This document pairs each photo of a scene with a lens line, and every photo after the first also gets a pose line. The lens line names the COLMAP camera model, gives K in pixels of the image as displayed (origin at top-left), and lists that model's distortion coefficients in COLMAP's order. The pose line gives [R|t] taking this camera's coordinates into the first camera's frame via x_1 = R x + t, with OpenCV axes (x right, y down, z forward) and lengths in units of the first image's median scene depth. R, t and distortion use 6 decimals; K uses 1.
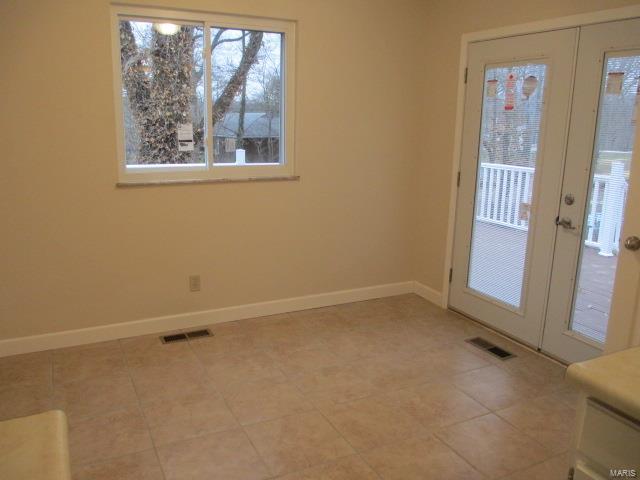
lens RADIAL K [[522.4, 0, 320.0], [0, 522.4, 240.0], [0, 0, 1]] dist [-0.057581, 0.006167]
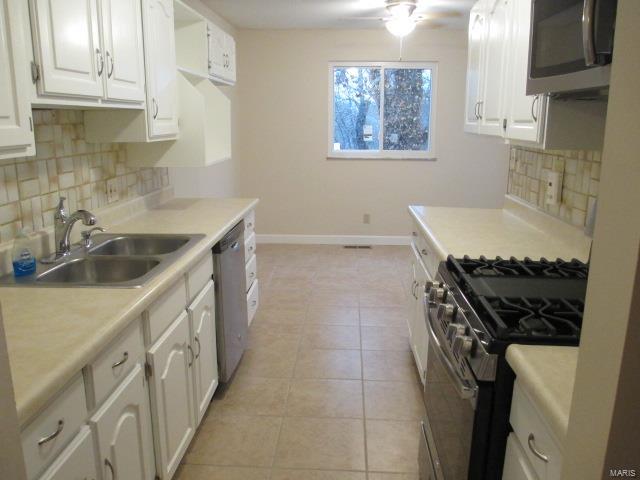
lens RADIAL K [[522.4, 0, 320.0], [0, 522.4, 240.0], [0, 0, 1]] dist [-0.057581, 0.006167]
pose [[0.865011, 0.100789, -0.491526, 0.472758], [-0.103781, 0.994373, 0.021261, 0.131692], [0.490903, 0.032620, 0.870604, -0.559724]]
